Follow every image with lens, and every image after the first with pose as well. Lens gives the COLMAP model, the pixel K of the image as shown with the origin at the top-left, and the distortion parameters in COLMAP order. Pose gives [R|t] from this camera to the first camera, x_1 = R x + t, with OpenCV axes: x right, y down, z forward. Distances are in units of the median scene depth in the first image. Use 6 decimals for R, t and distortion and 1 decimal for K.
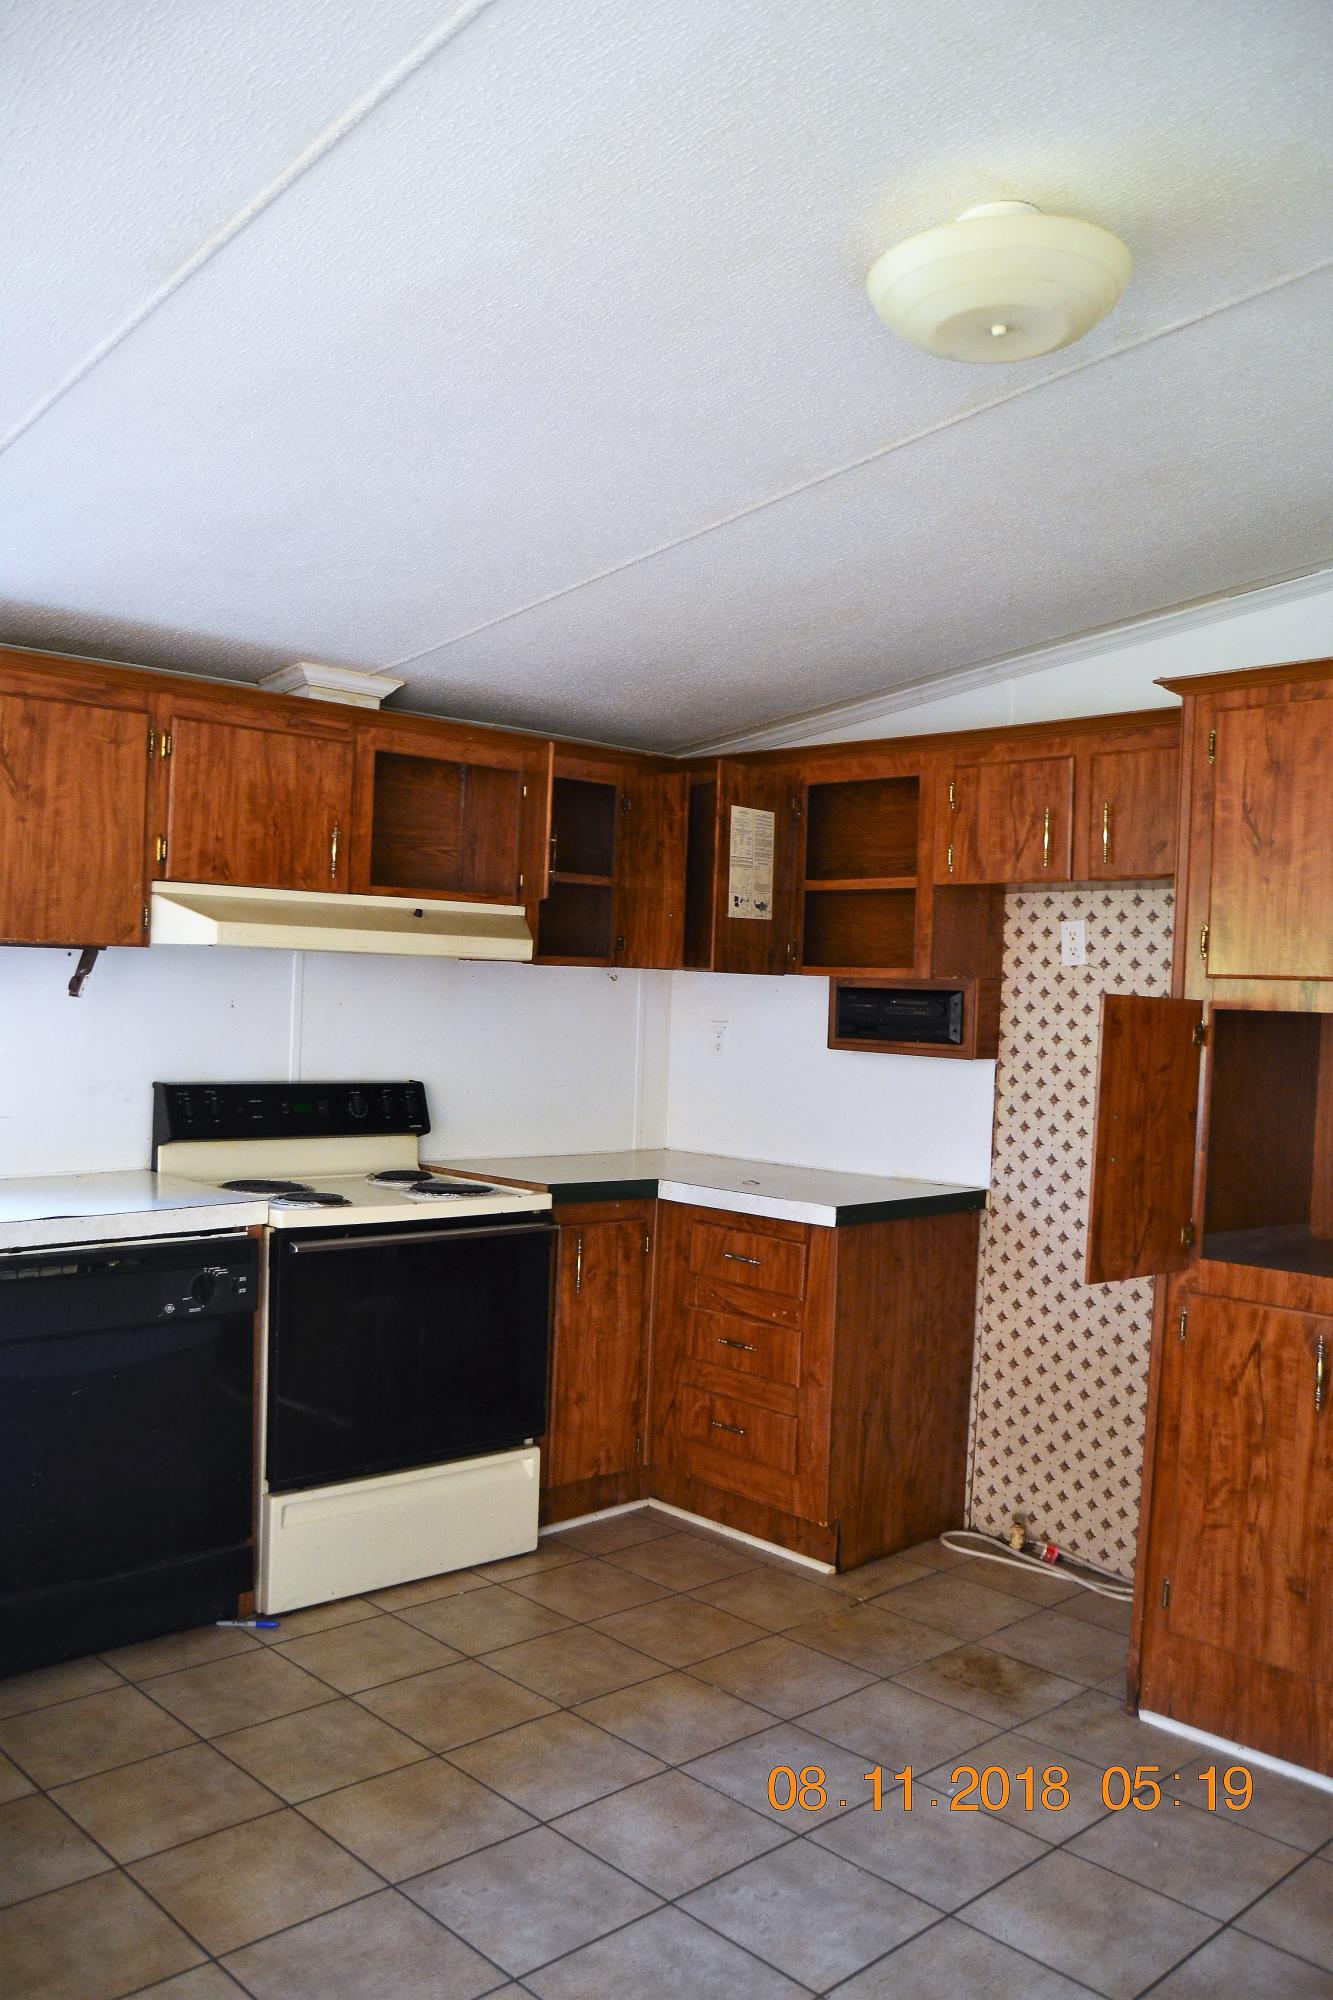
lens RADIAL K [[1573.4, 0, 666.5], [0, 1573.4, 1000.0], [0, 0, 1]] dist [-0.076478, 0.003787]
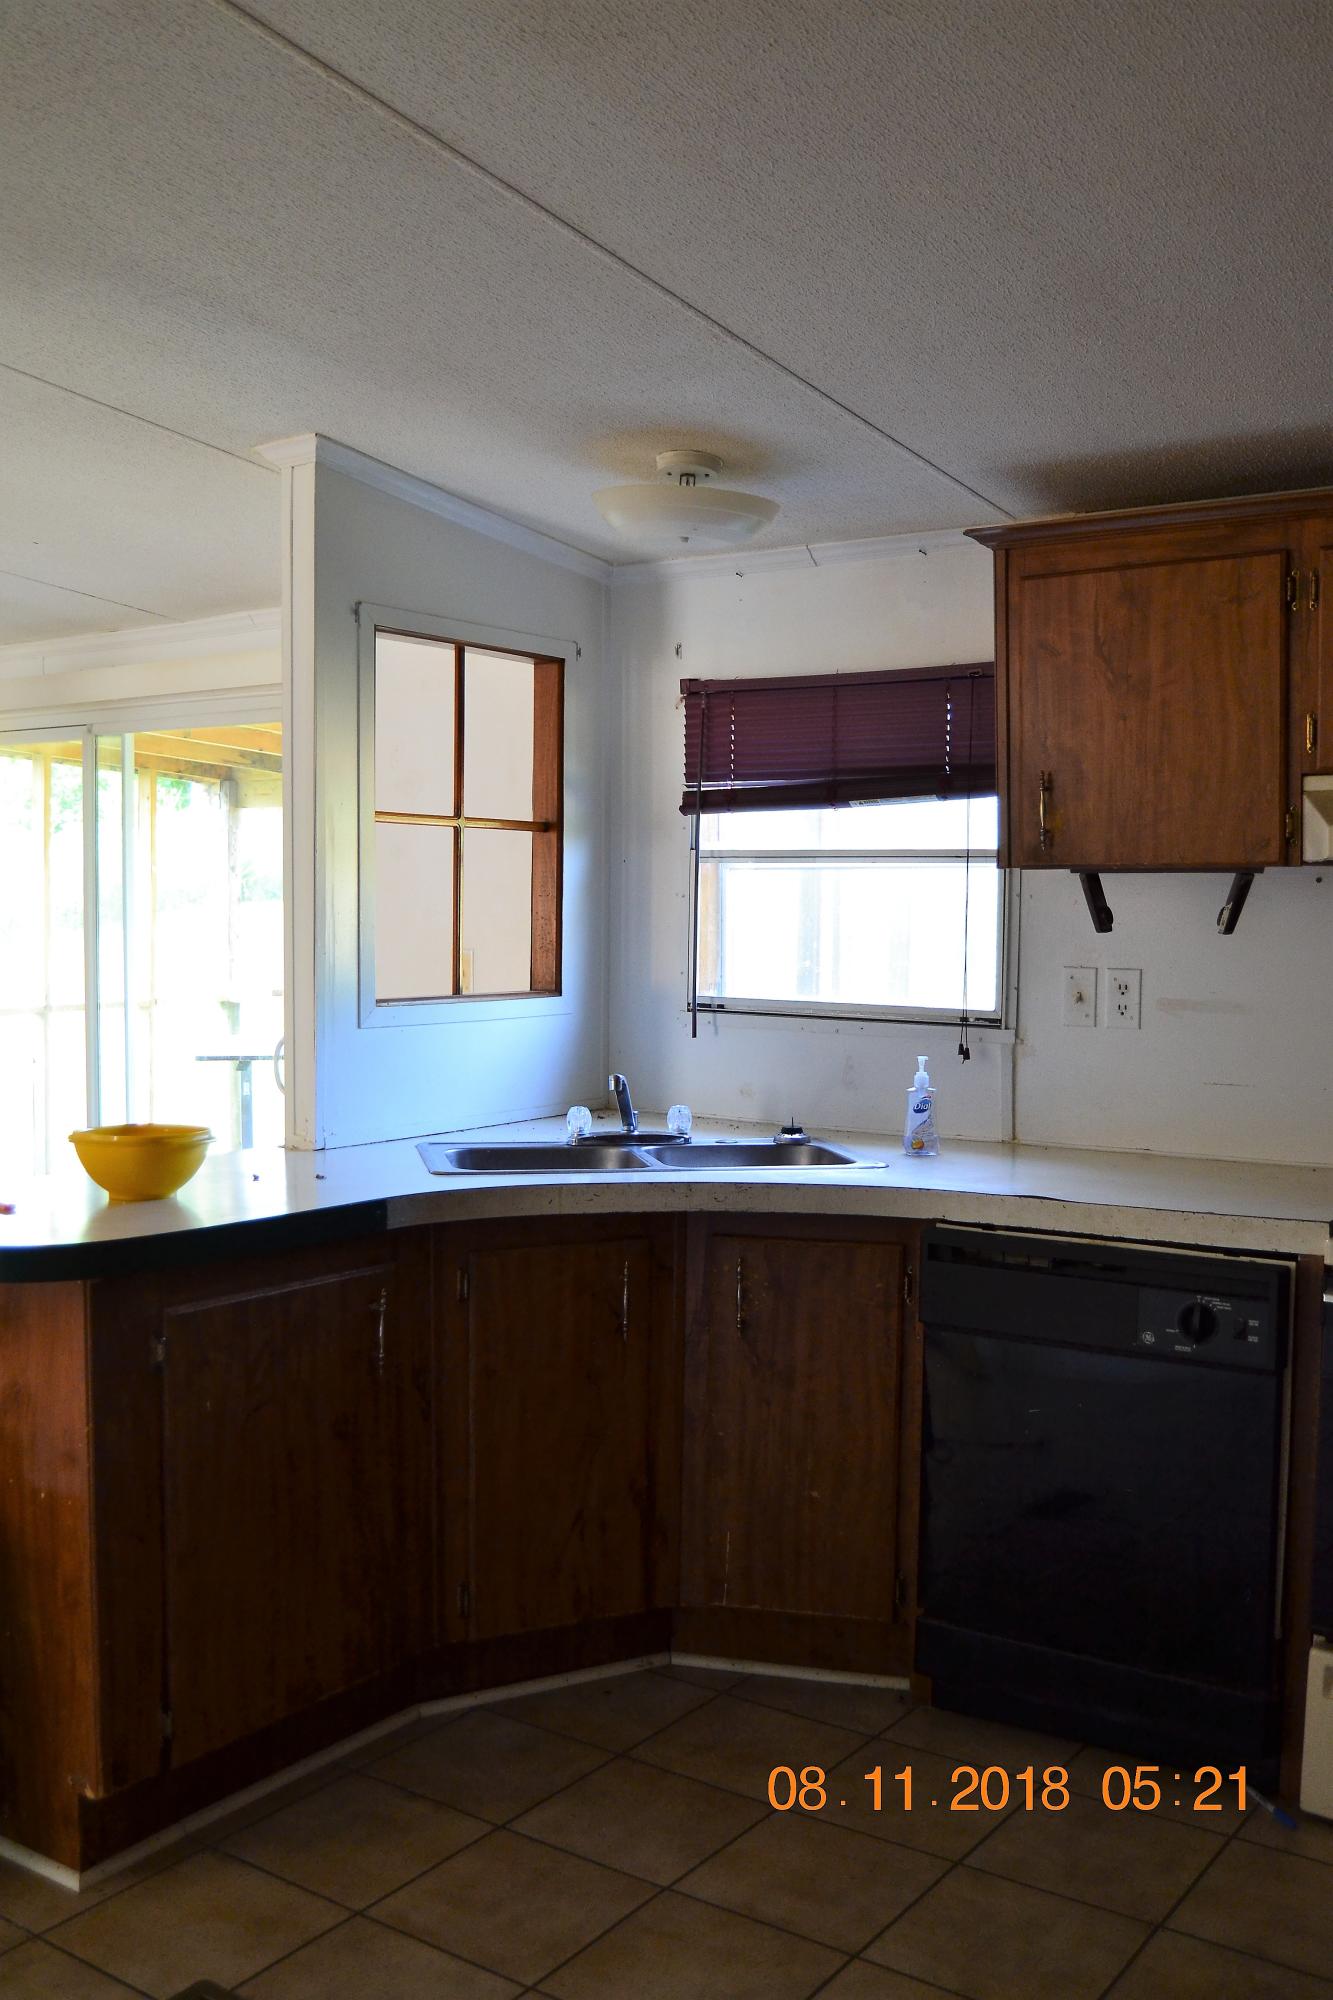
lens RADIAL K [[1886.2, 0, 666.5], [0, 1886.2, 1000.0], [0, 0, 1]] dist [-0.070090, 0.006132]
pose [[0.195665, 0.019253, -0.980482, 0.501263], [-0.008128, 0.999805, 0.018011, 0.016785], [0.980637, 0.004445, 0.195783, 0.552916]]
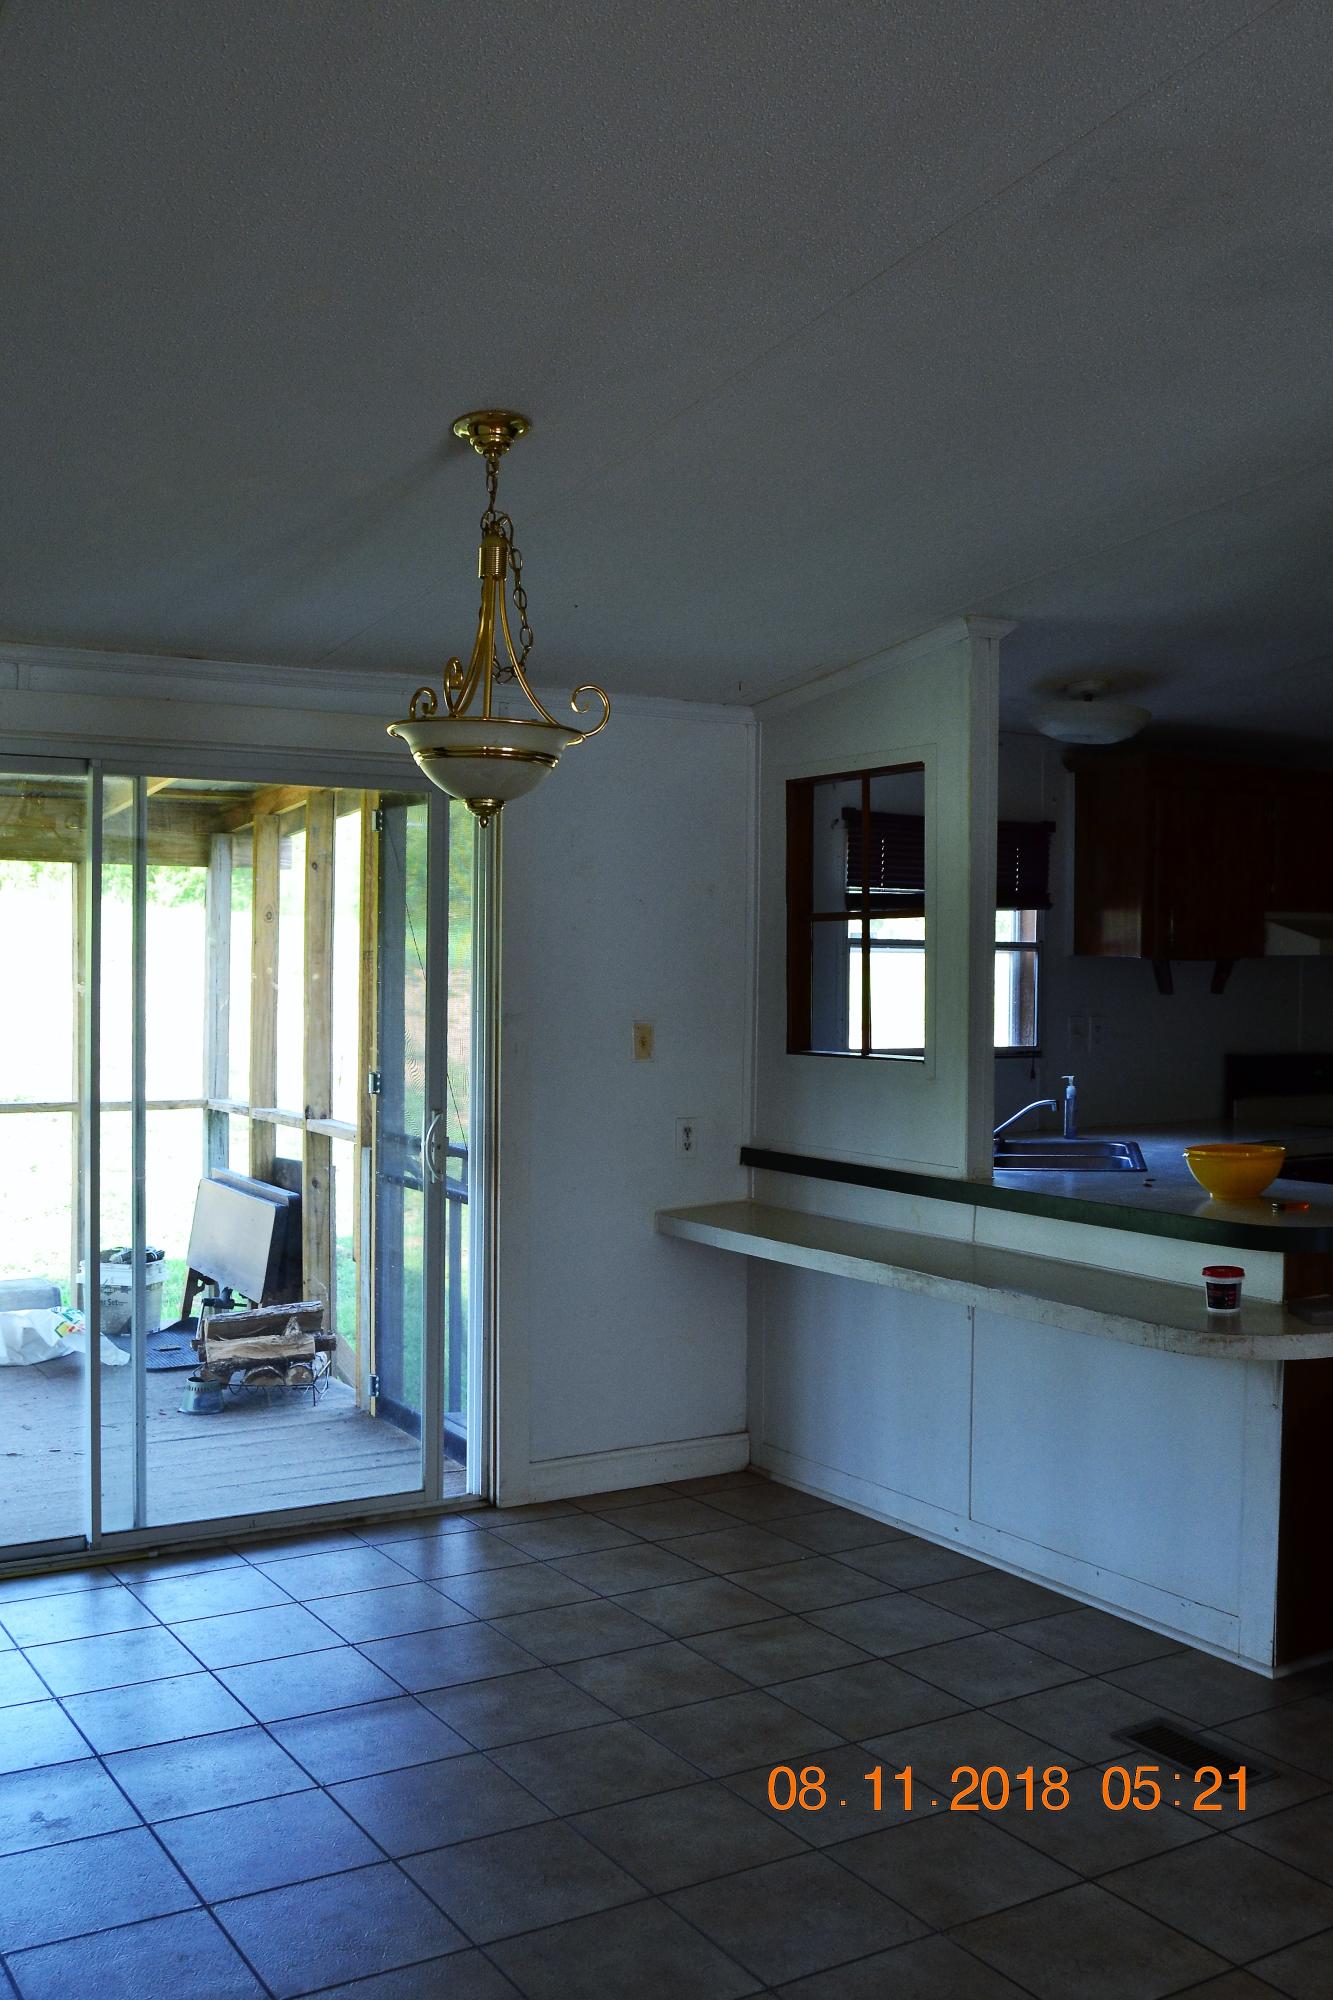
lens RADIAL K [[1886.2, 0, 666.5], [0, 1886.2, 1000.0], [0, 0, 1]] dist [-0.070090, 0.006132]
pose [[0.976135, -0.023770, -0.215861, -0.512647], [0.024378, 0.999703, 0.000151, -0.009299], [0.215793, -0.005410, 0.976424, -0.805010]]
